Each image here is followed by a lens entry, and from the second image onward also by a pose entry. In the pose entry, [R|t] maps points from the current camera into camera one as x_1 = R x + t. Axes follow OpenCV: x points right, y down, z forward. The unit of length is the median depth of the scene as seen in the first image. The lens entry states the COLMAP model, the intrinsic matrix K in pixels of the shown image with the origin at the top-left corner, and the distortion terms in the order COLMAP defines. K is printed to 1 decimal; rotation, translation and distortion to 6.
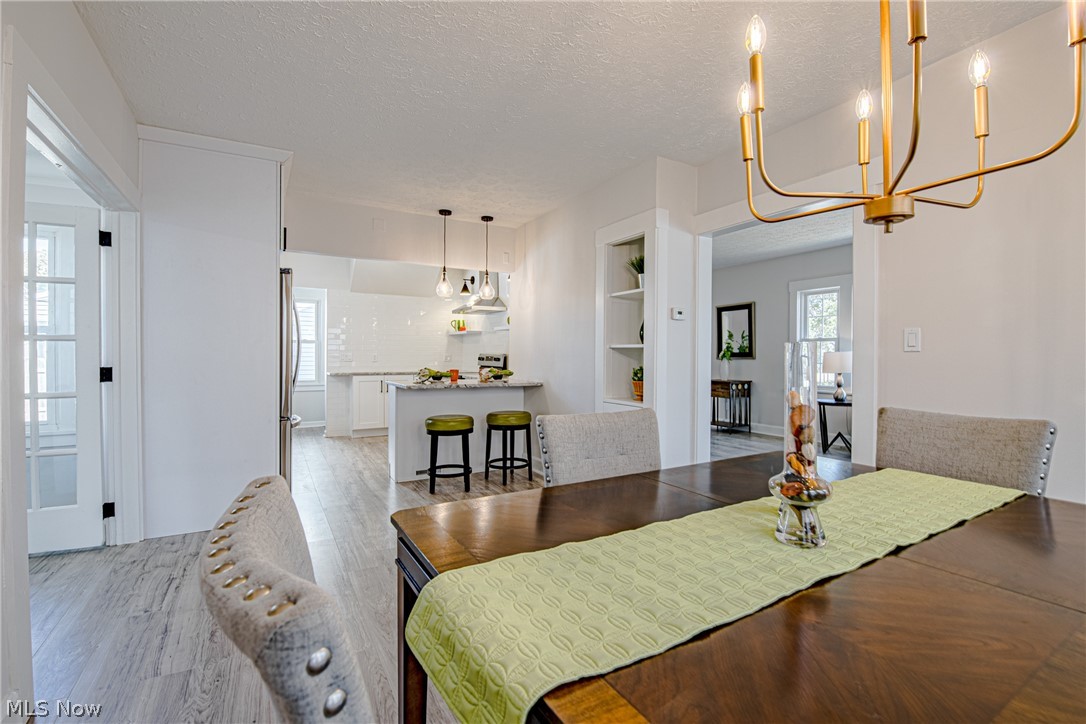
lens RADIAL K [[488.0, 0, 538.6], [0, 488.0, 359.4], [0, 0, 1]] dist [-0.011024, -0.000279]
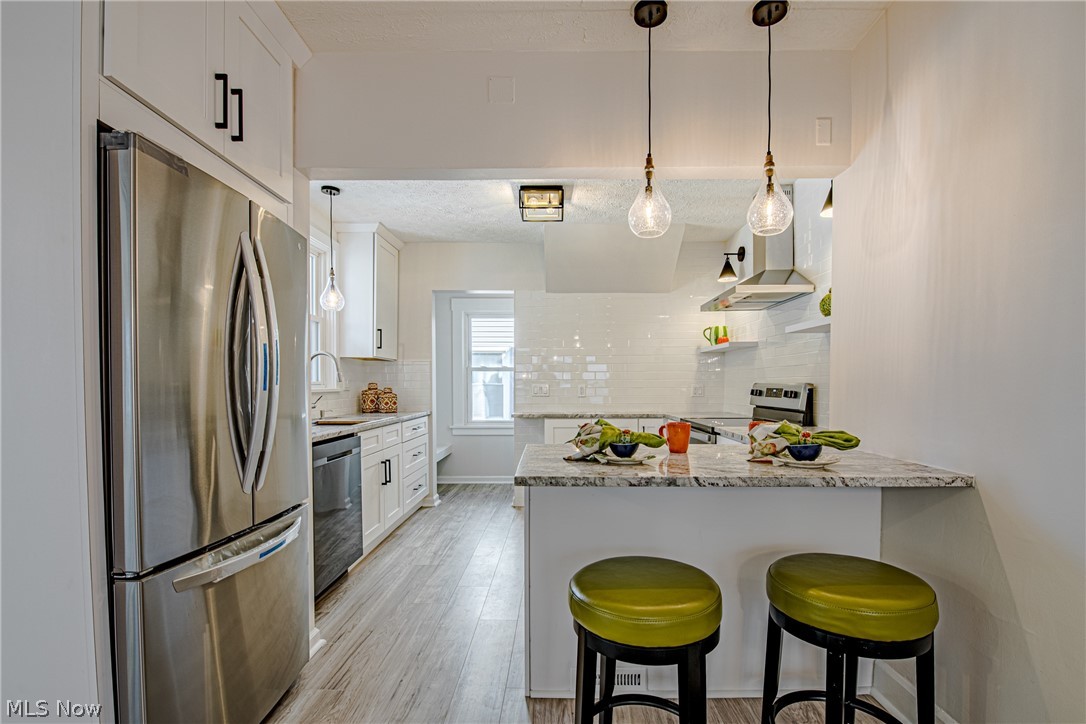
lens RADIAL K [[488.0, 0, 551.6], [0, 488.0, 394.4], [0, 0, 1]] dist [-0.011024, -0.000279]
pose [[0.866297, 0.004657, -0.499508, -0.050908], [0.000547, 0.999947, 0.010271, -0.005382], [0.499530, -0.009171, 0.866248, 0.470087]]
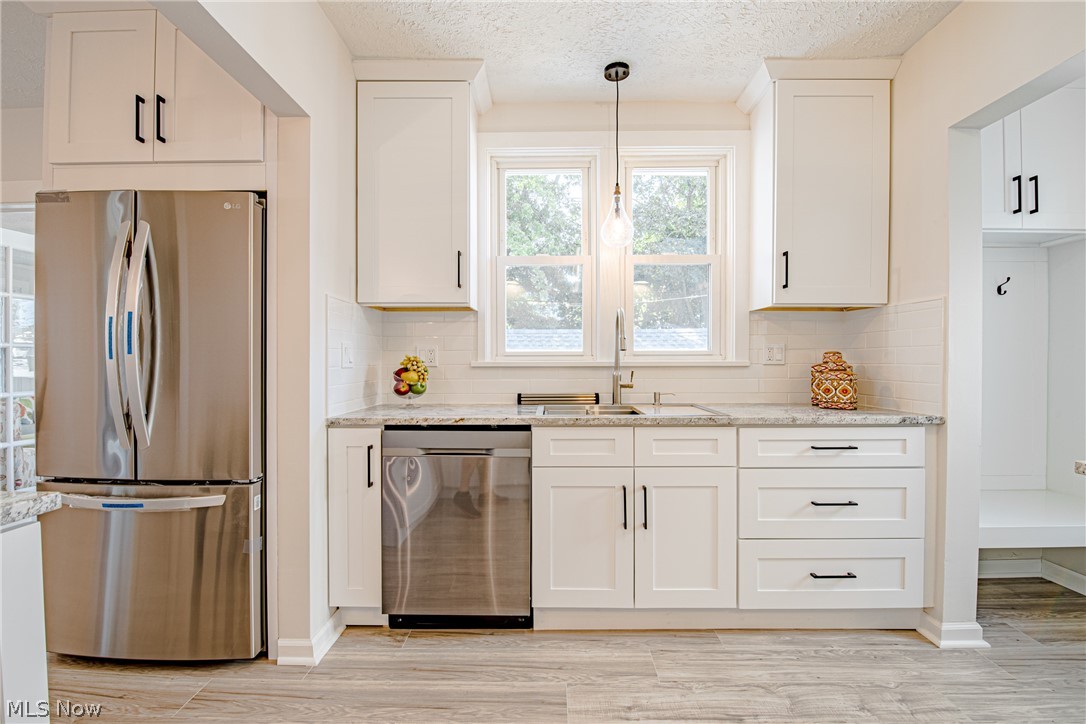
lens RADIAL K [[488.0, 0, 546.4], [0, 488.0, 361.7], [0, 0, 1]] dist [-0.011024, -0.000279]
pose [[-0.503374, -0.000380, -0.864068, -0.175762], [-0.007743, 0.999962, 0.004071, -0.006538], [0.864034, 0.008740, -0.503358, 0.916123]]
